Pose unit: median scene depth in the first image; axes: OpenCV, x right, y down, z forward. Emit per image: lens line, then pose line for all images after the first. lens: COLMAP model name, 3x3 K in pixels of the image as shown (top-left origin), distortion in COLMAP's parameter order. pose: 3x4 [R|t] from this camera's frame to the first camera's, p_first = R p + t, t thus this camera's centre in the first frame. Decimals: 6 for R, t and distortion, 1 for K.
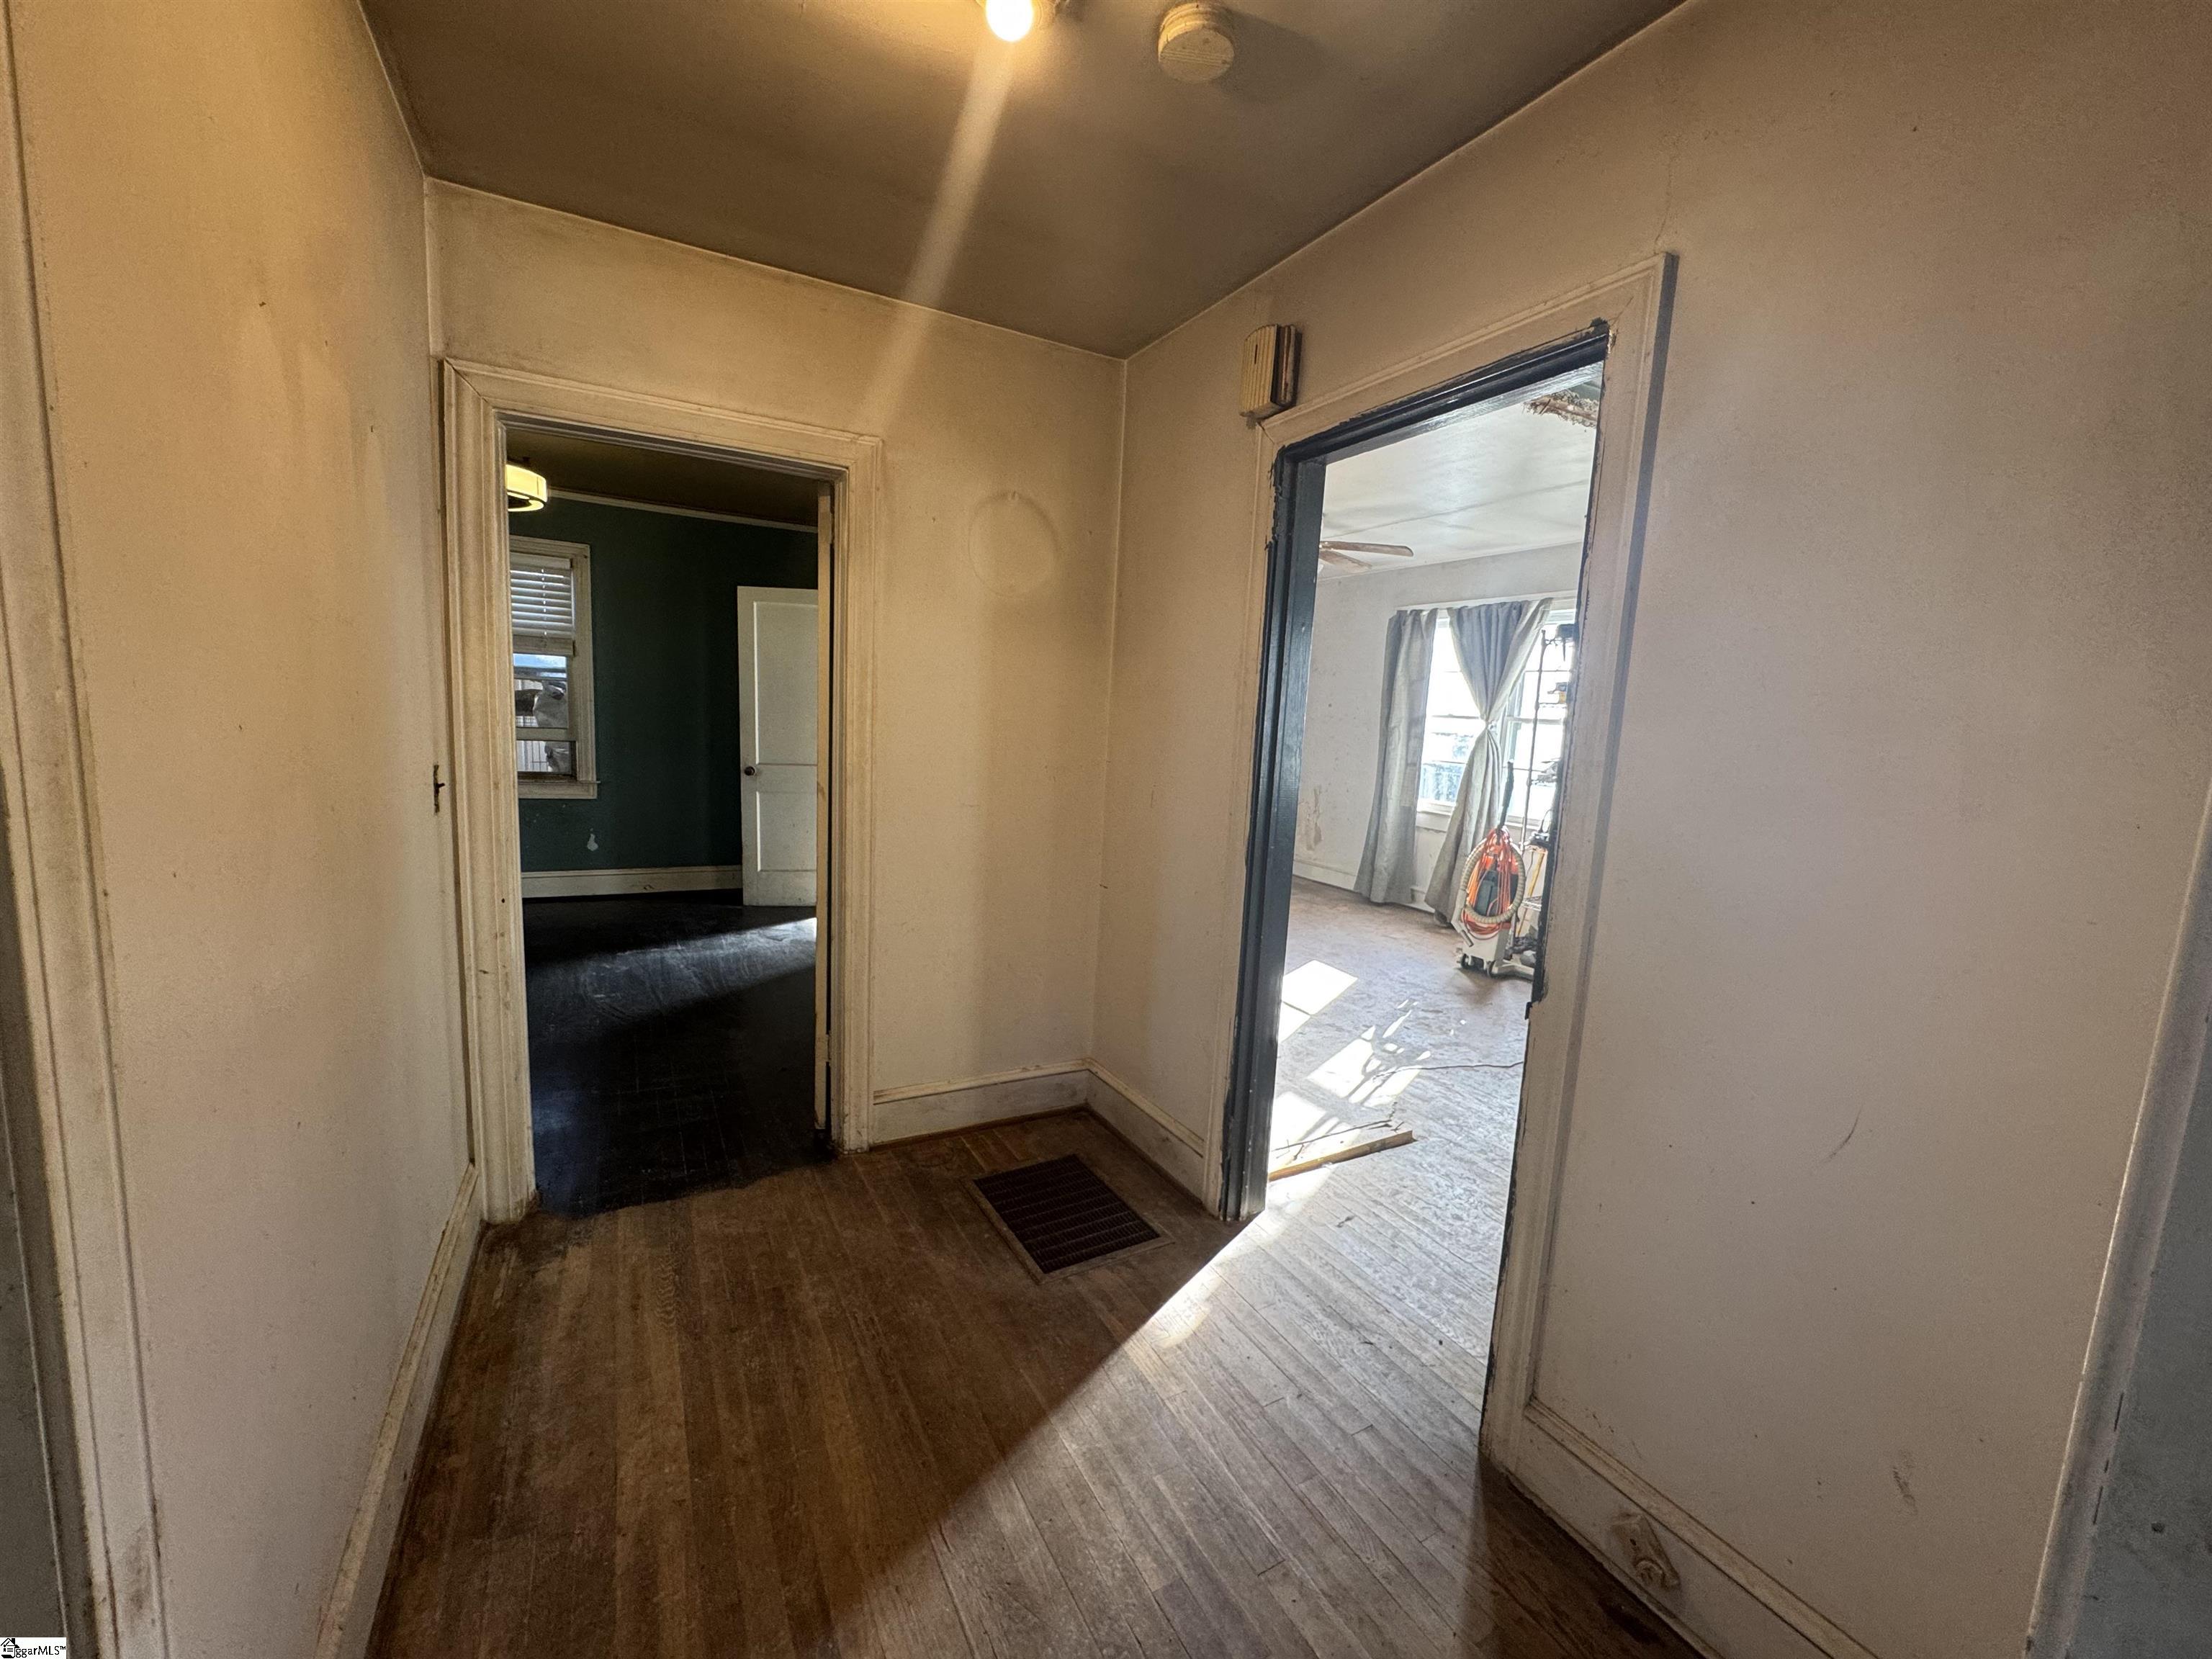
lens RADIAL K [[880.1, 0, 1106.0], [0, 880.1, 829.5], [0, 0, 1]] dist [0.002826, 0.000412]
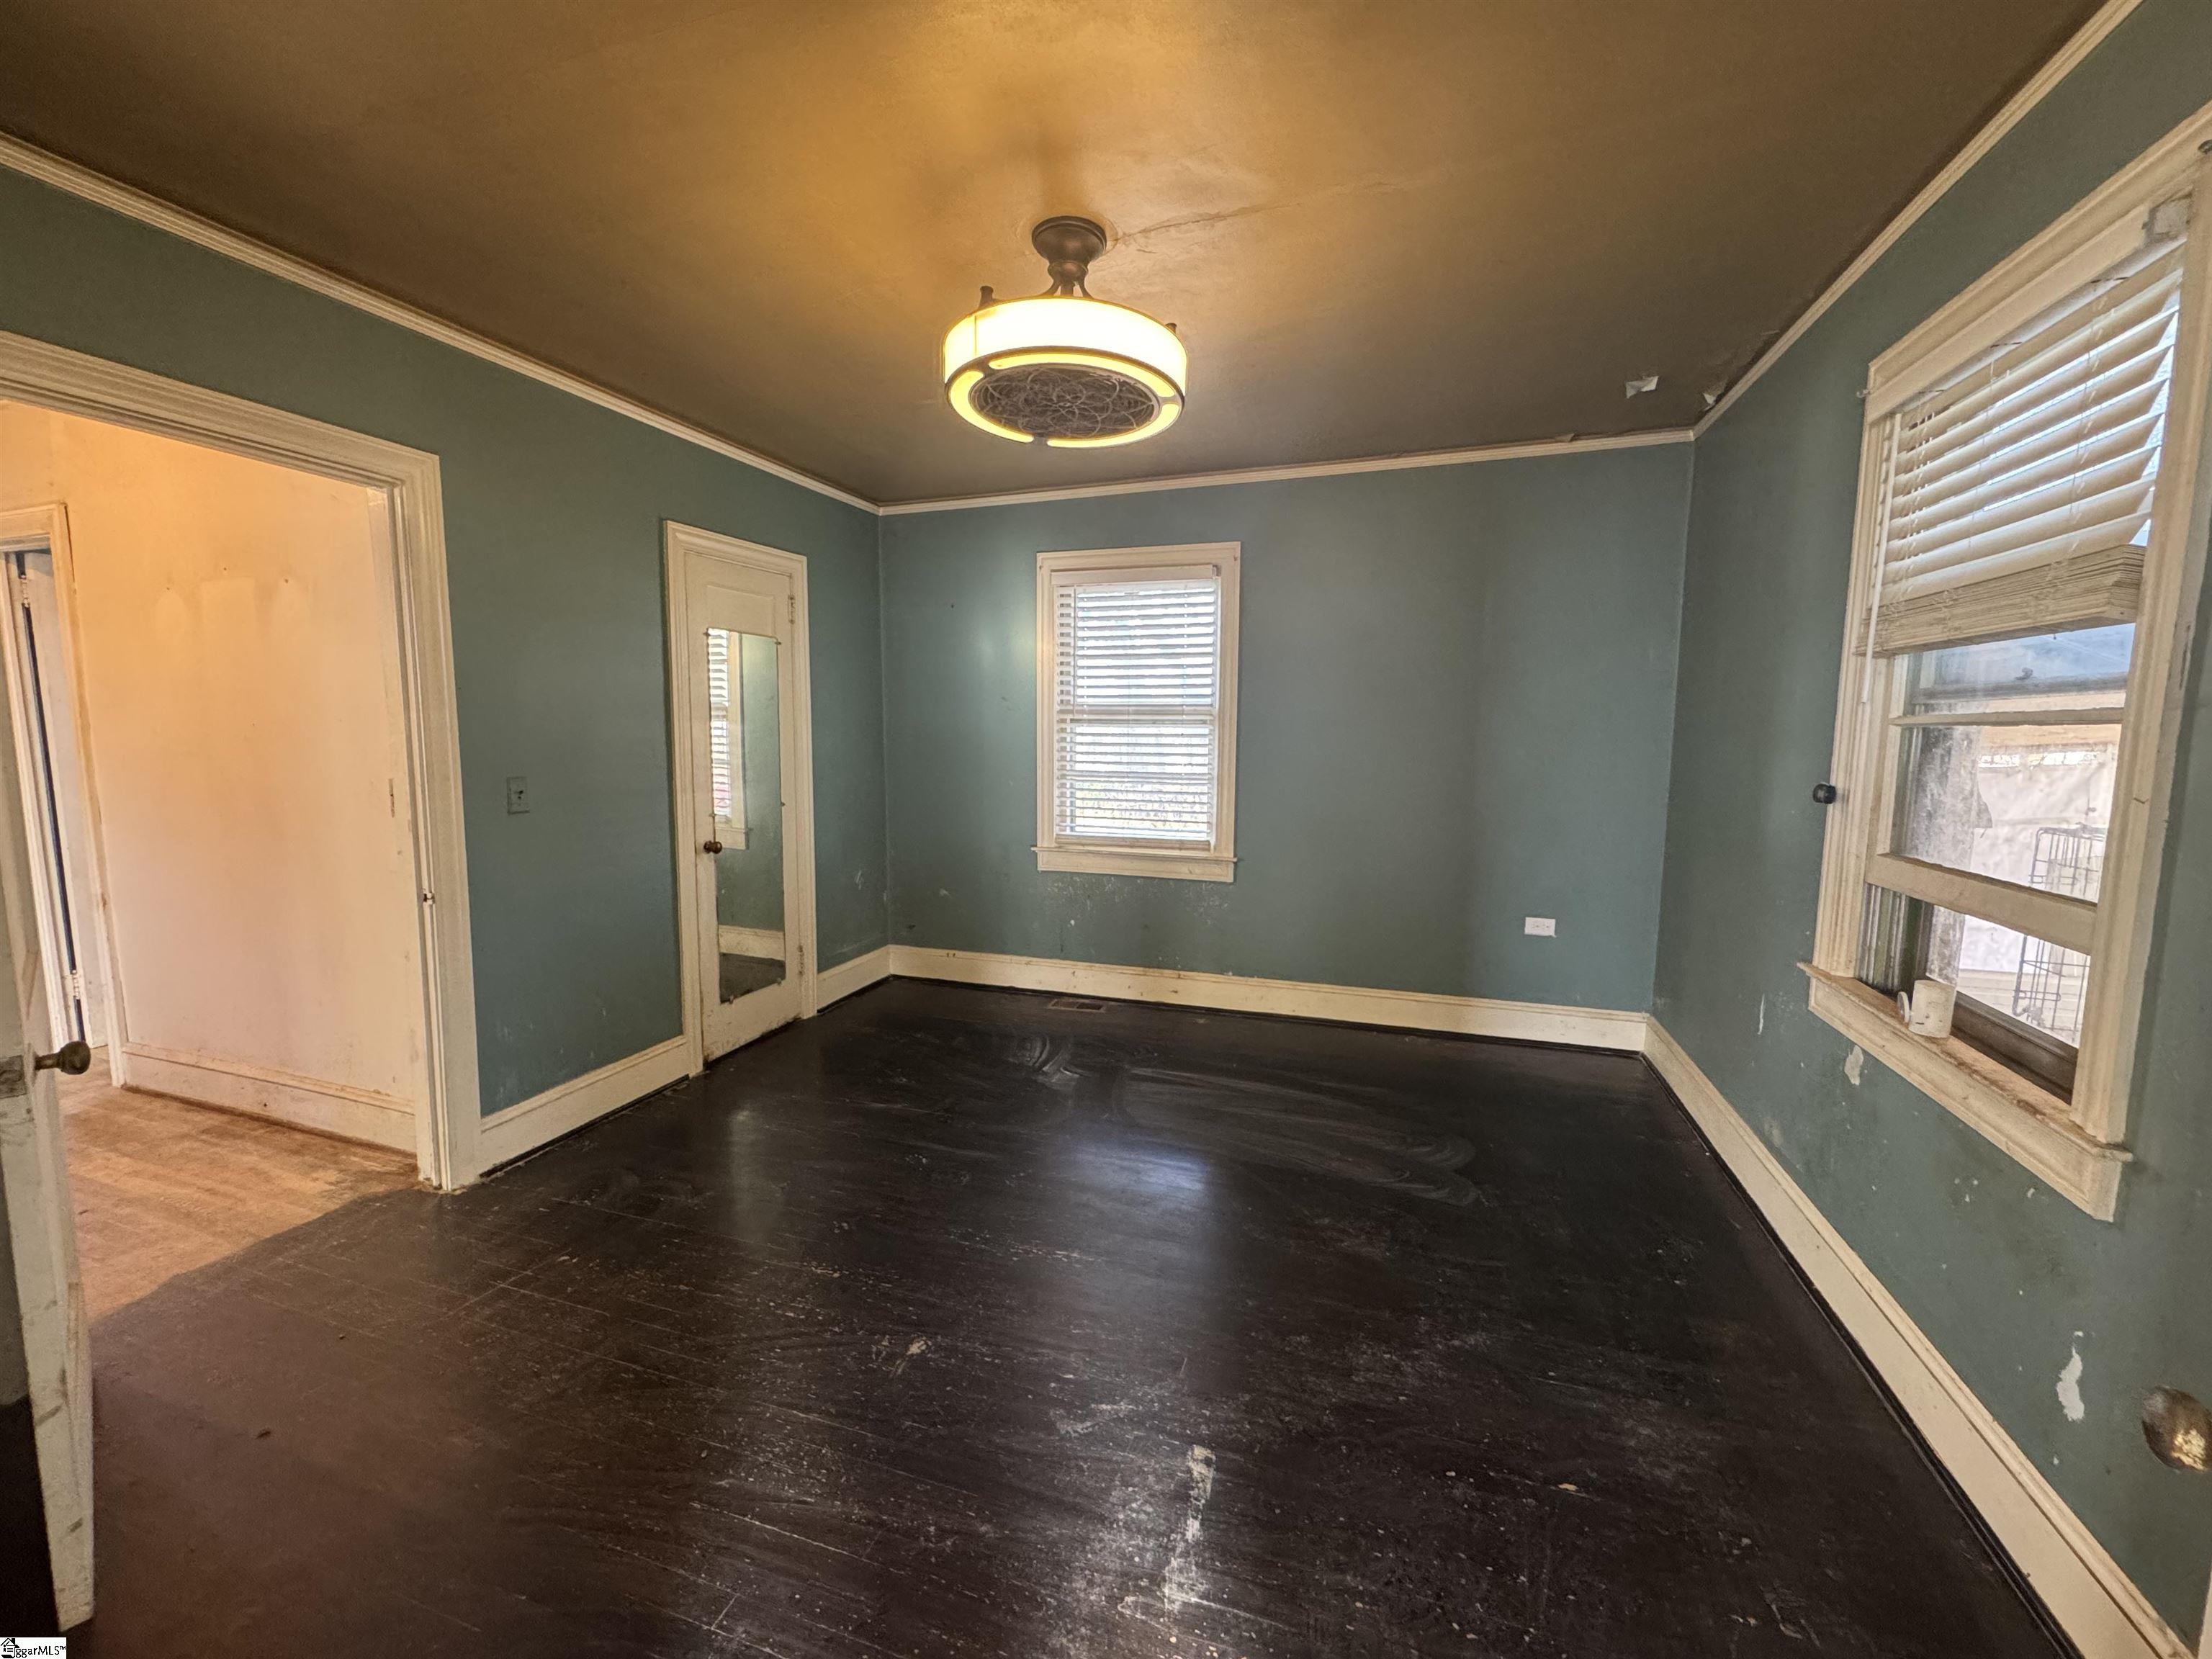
lens RADIAL K [[880.1, 0, 1106.0], [0, 880.1, 829.5], [0, 0, 1]] dist [0.002826, 0.000412]
pose [[-0.739904, 0.021054, -0.672383, -0.600157], [-0.134001, 0.974867, 0.177983, -0.363381], [0.659231, 0.221790, -0.718487, 2.499054]]
